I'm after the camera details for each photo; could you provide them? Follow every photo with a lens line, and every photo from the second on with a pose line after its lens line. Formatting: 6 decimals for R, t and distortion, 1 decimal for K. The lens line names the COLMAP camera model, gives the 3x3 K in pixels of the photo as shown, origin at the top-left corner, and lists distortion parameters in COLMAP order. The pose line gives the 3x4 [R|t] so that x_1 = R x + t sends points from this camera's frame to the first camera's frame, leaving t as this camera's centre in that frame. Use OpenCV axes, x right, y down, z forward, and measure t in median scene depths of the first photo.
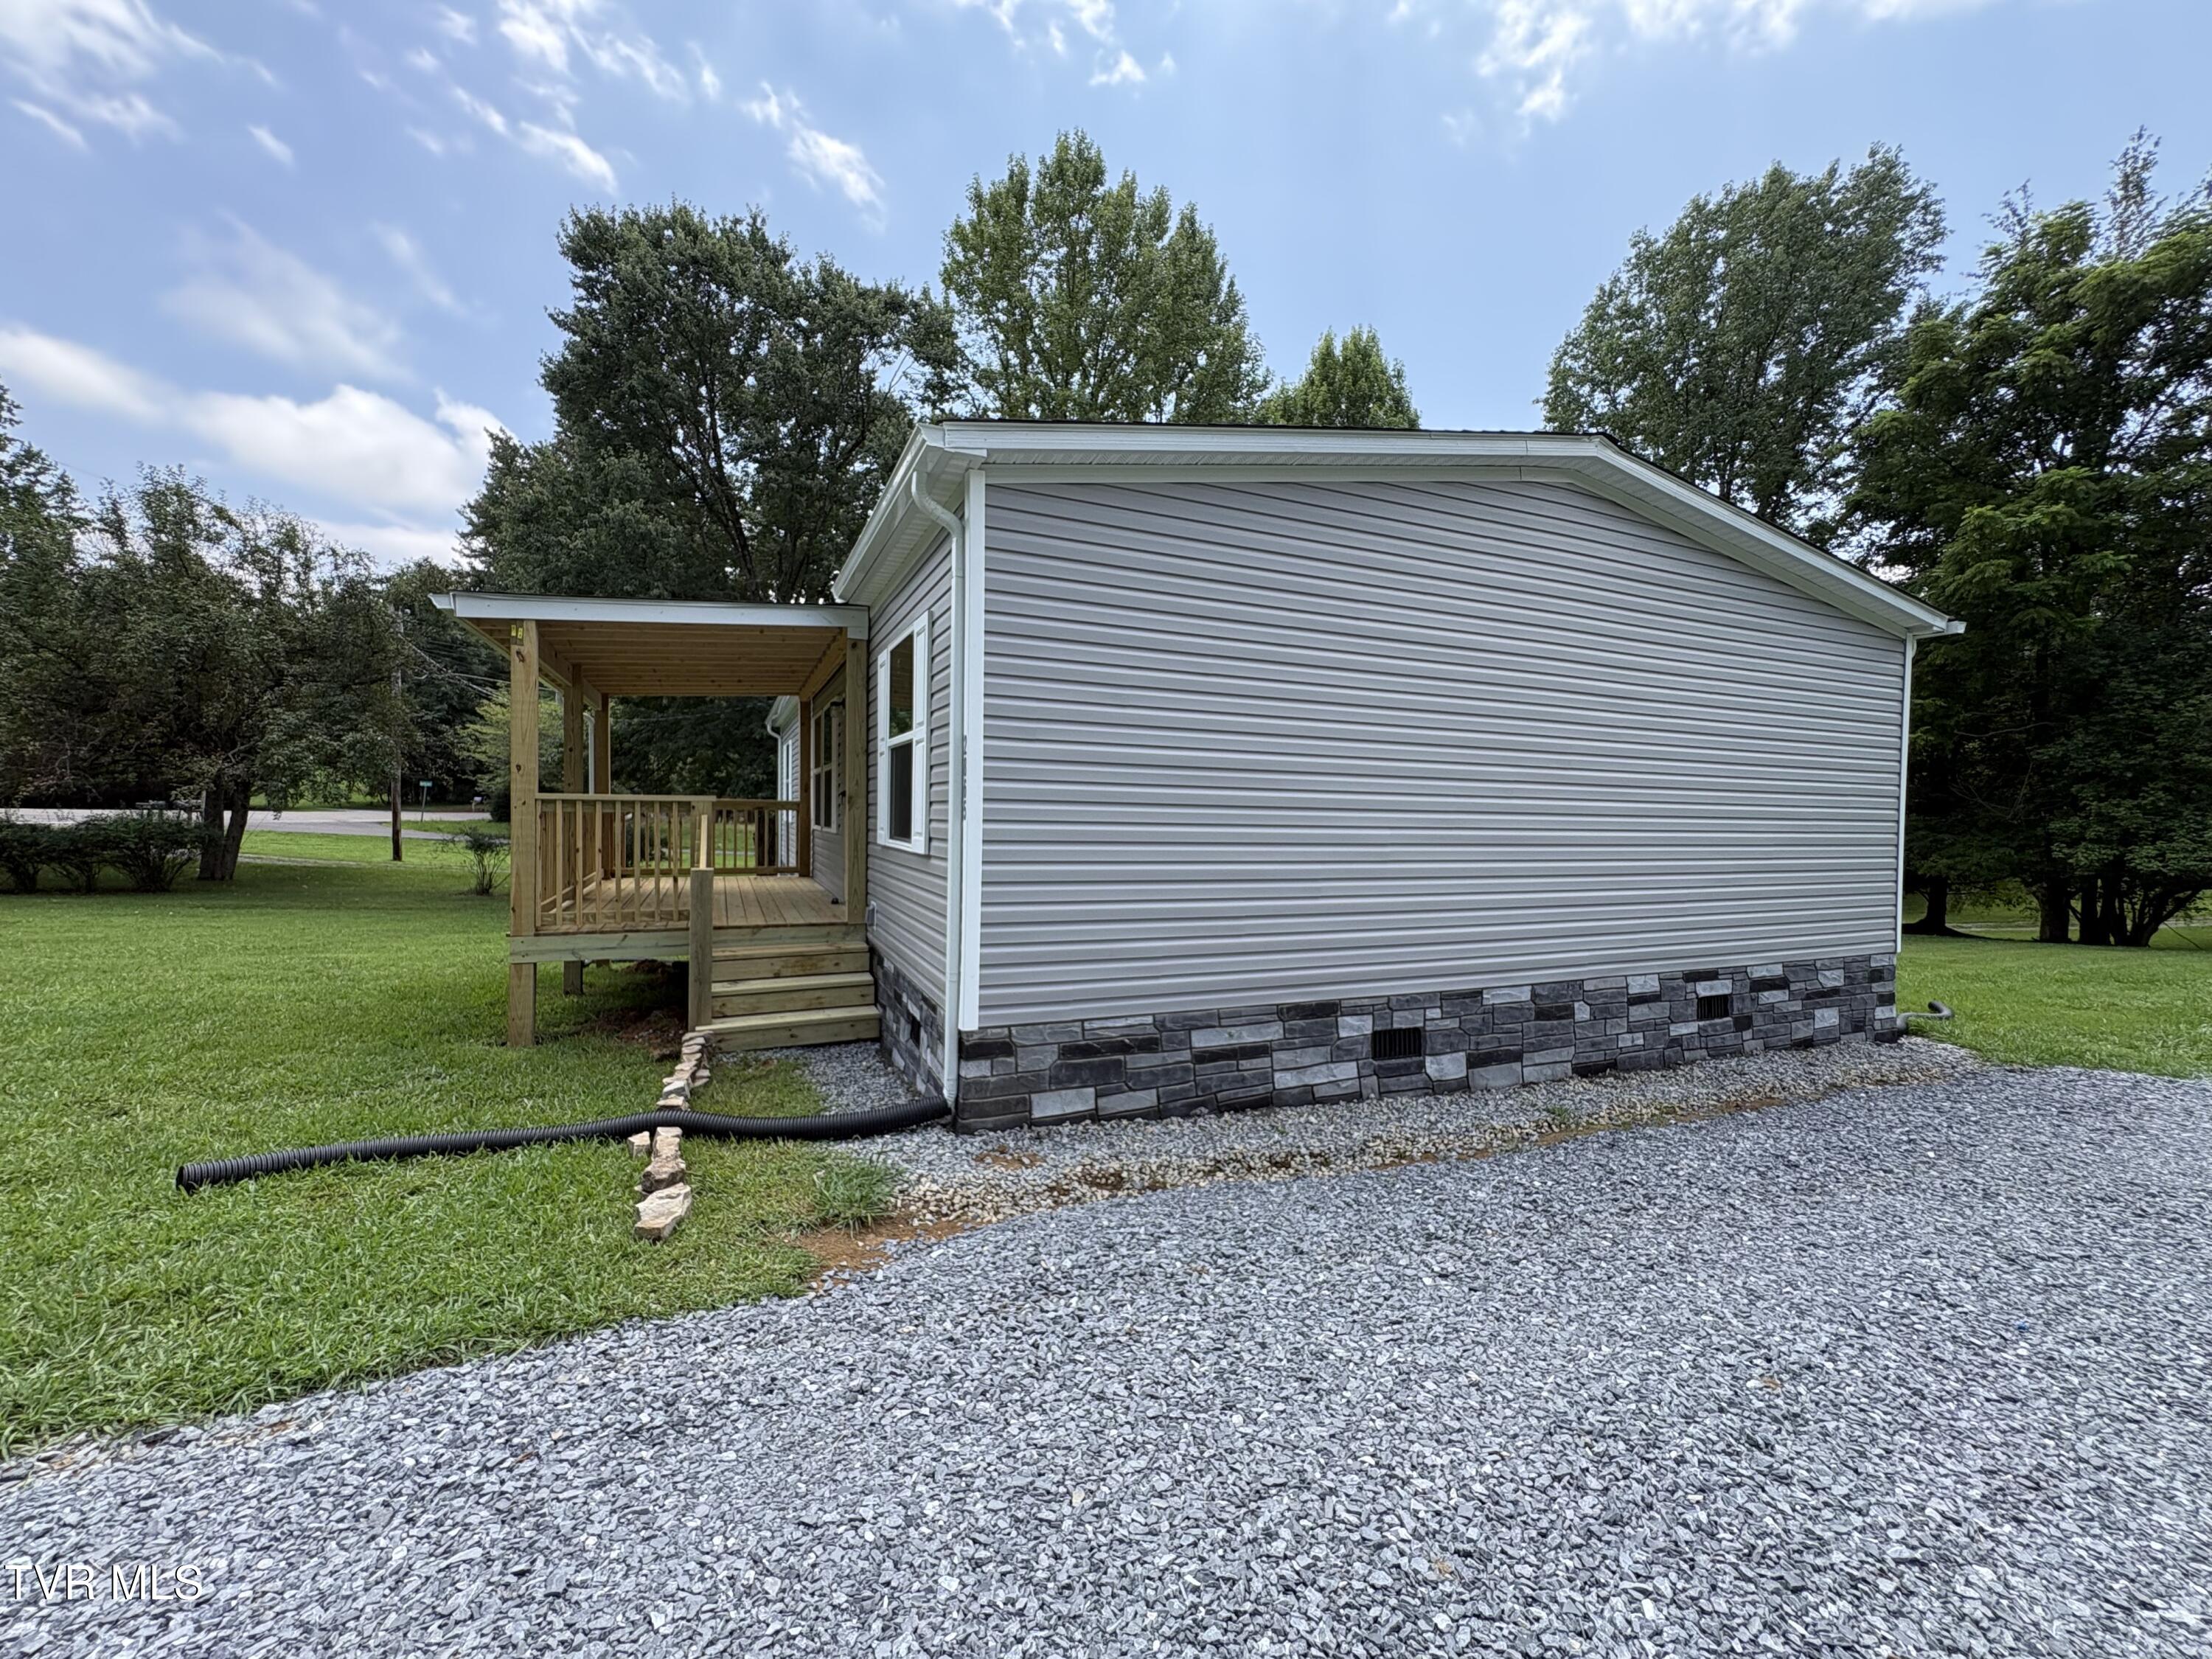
lens RADIAL K [[880.5, 0, 1098.8], [0, 880.5, 833.7], [0, 0, 1]] dist [0.003641, -0.000495]
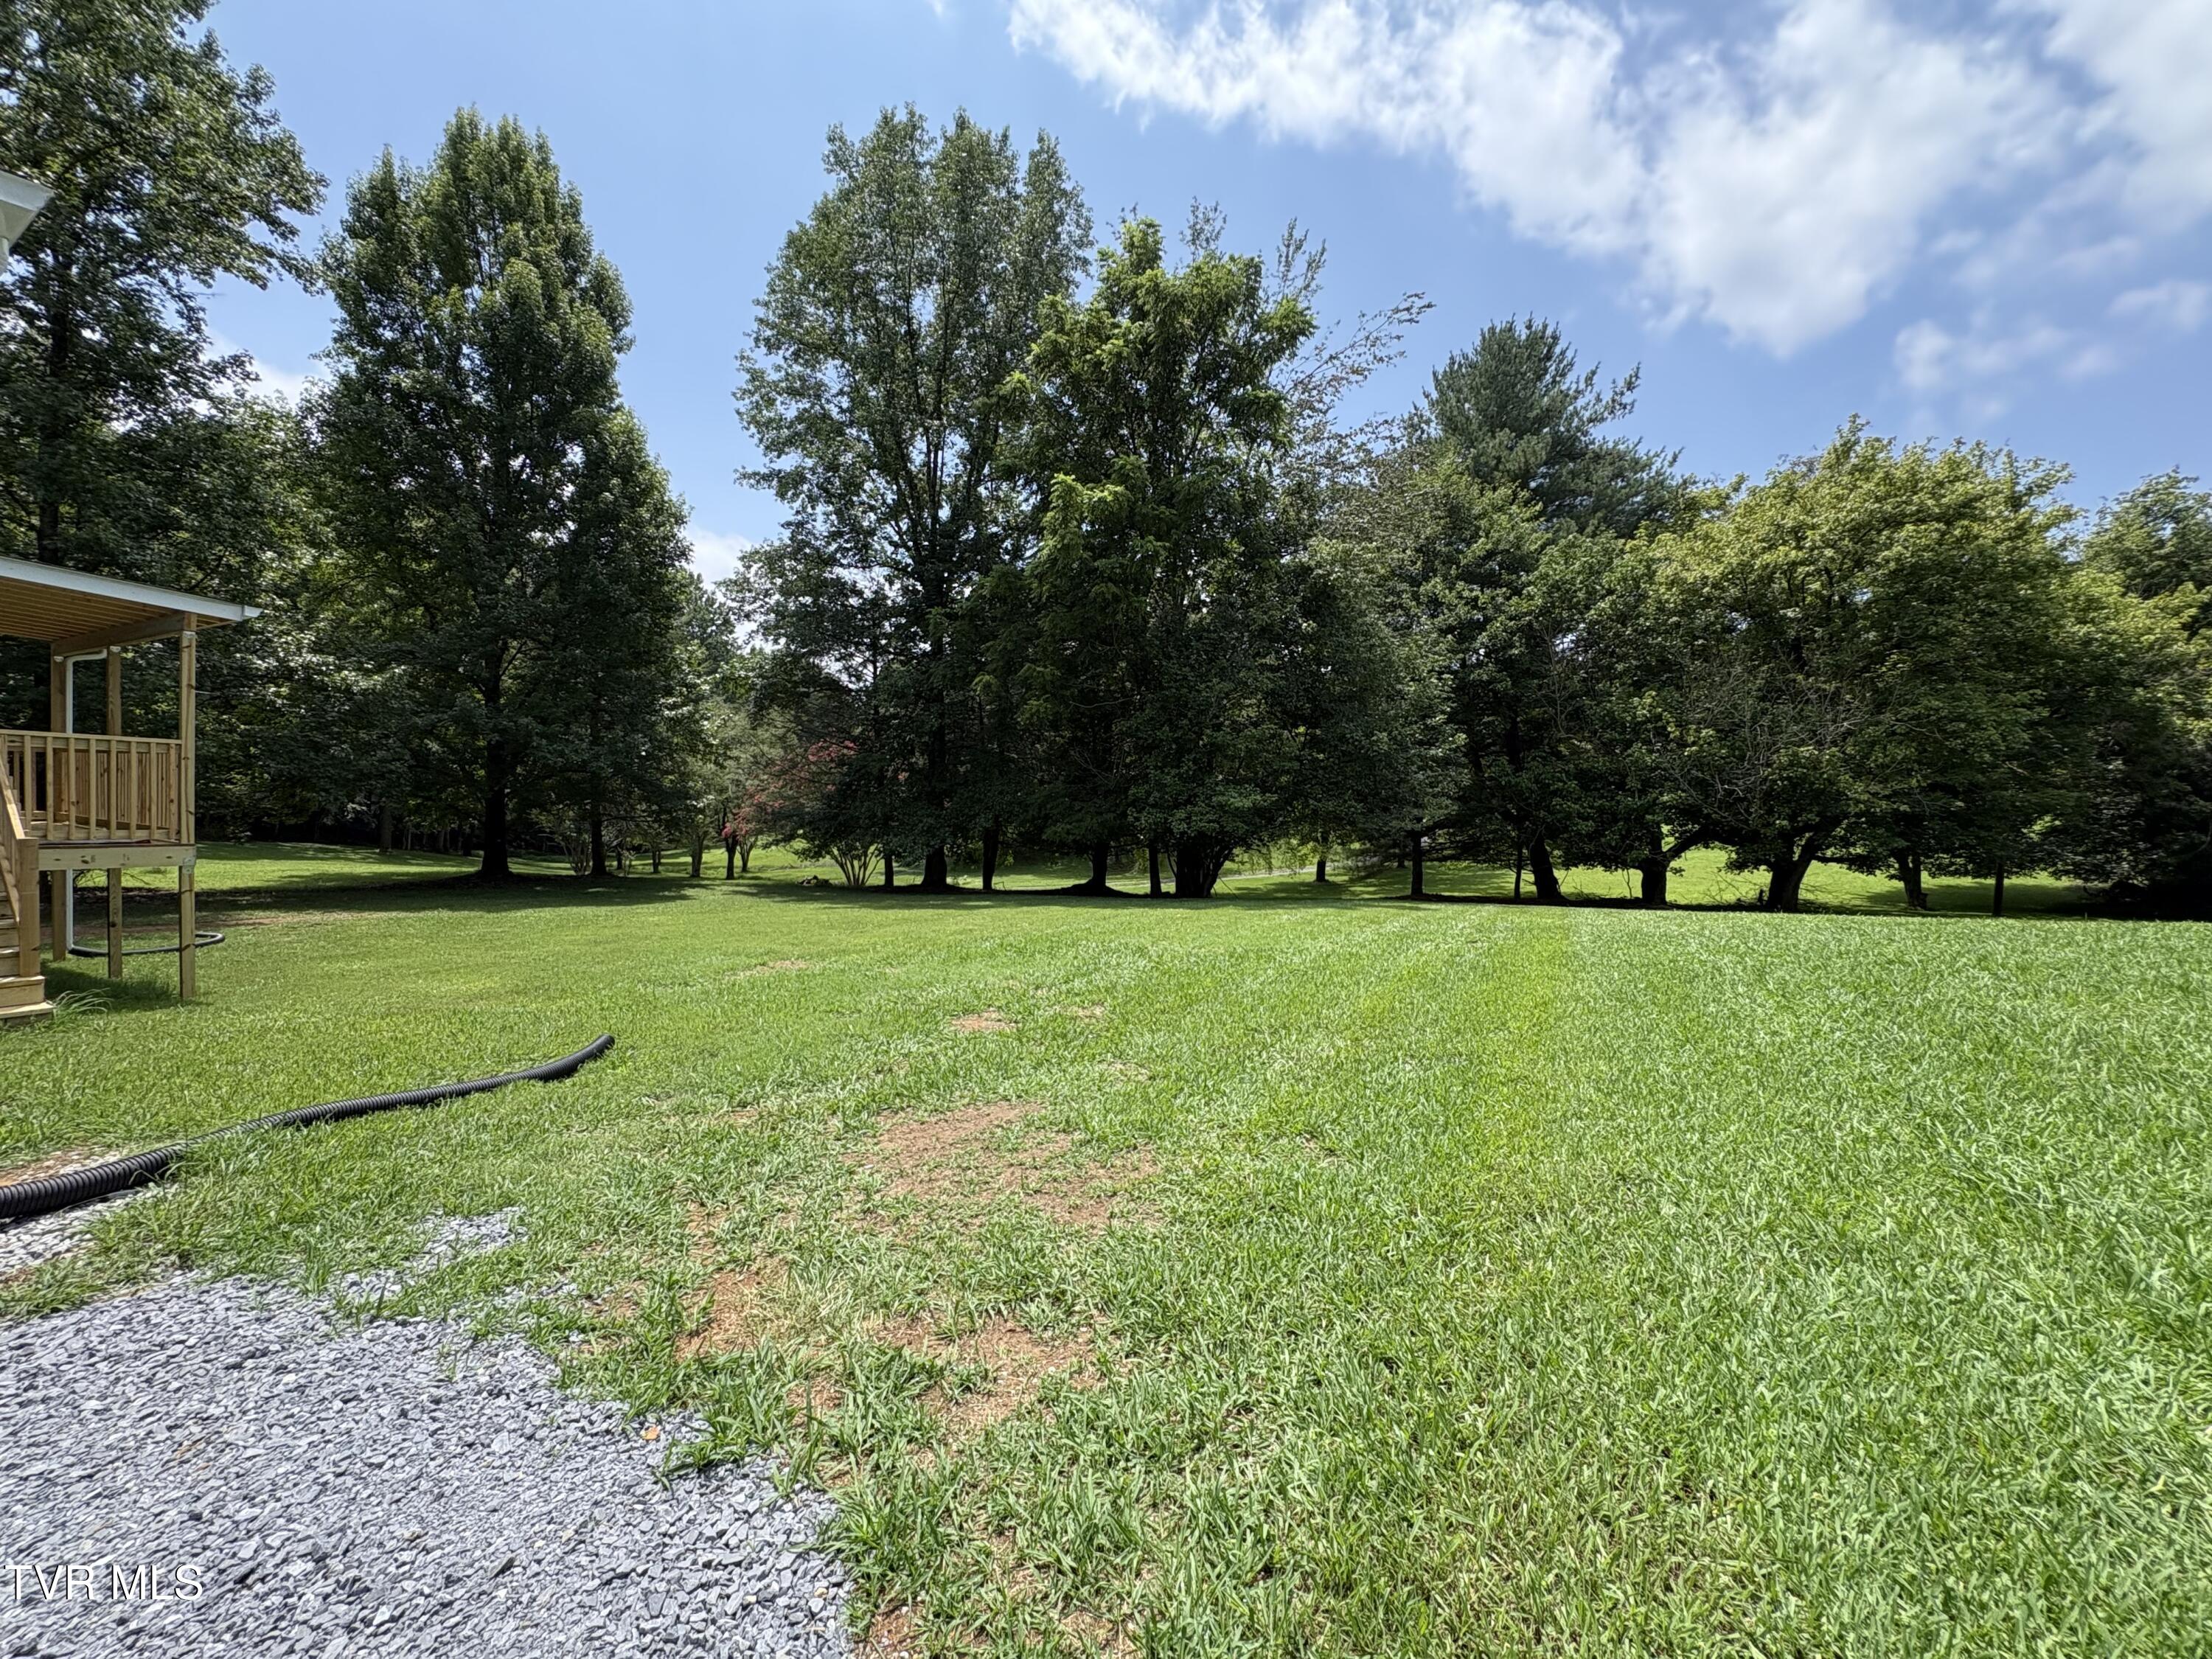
lens RADIAL K [[880.5, 0, 1102.8], [0, 880.5, 831.3], [0, 0, 1]] dist [0.003641, -0.000495]
pose [[0.806931, -0.011851, 0.590527, 1.714900], [-0.002640, 0.999716, 0.023669, 0.054141], [-0.590640, -0.020658, 0.806671, 0.605915]]
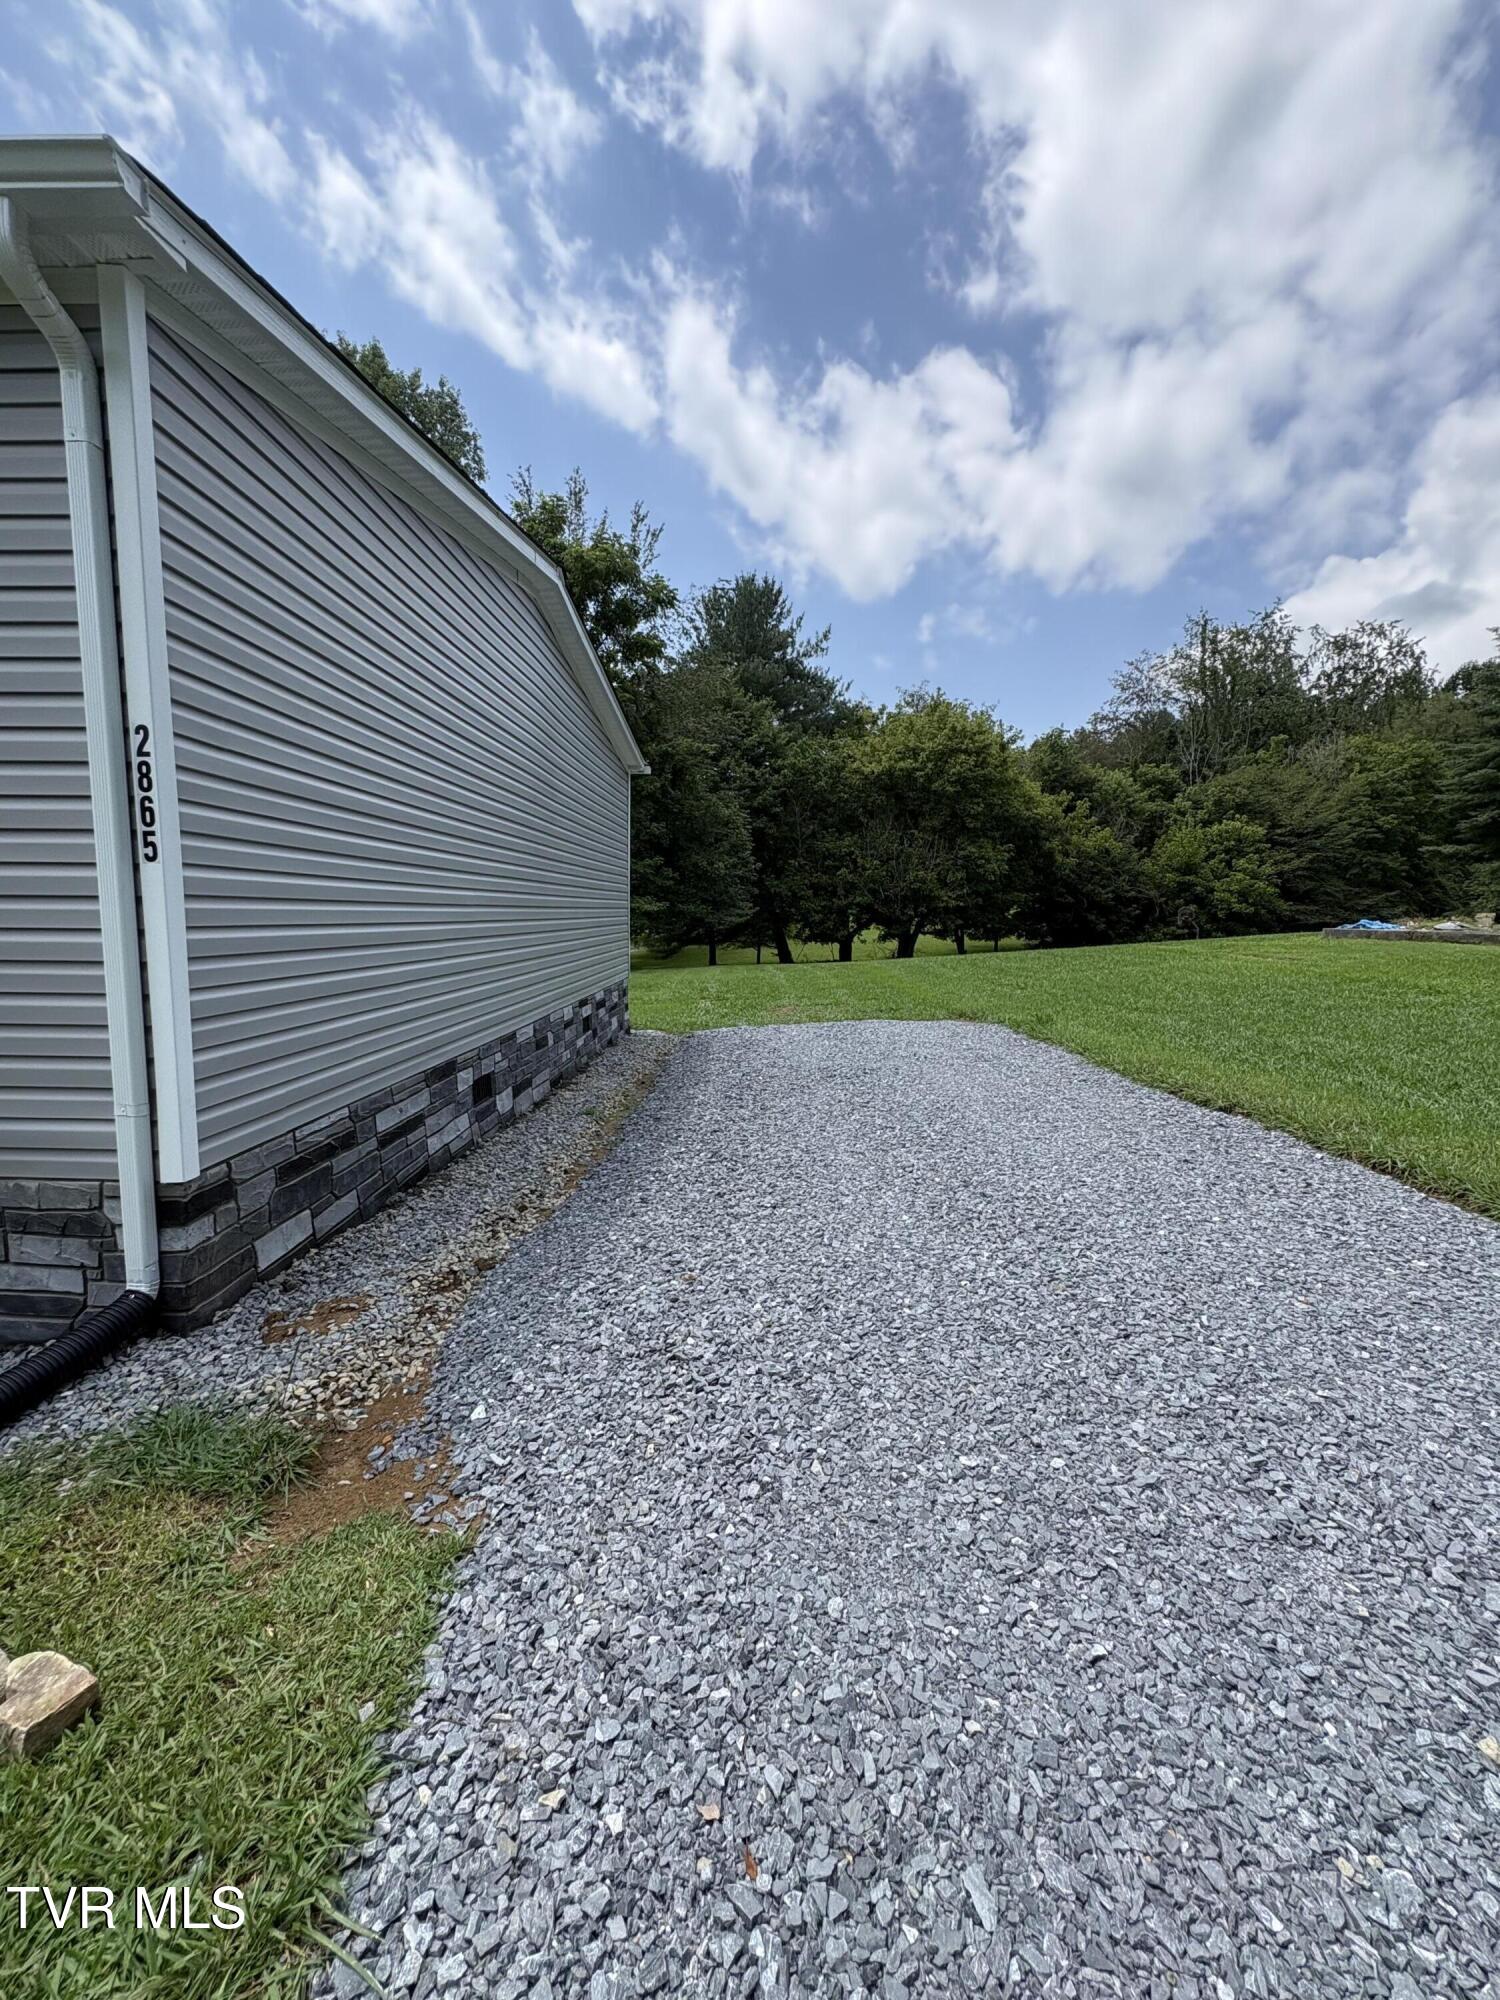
lens RADIAL K [[796.1, 0, 743.7], [0, 796.1, 1000.1], [0, 0, 1]] dist [0.003641, -0.000495]
pose [[0.435771, -0.112035, 0.893057, -0.405248], [0.015311, 0.993002, 0.117102, 0.018521], [-0.899927, -0.037356, 0.434437, 0.295497]]
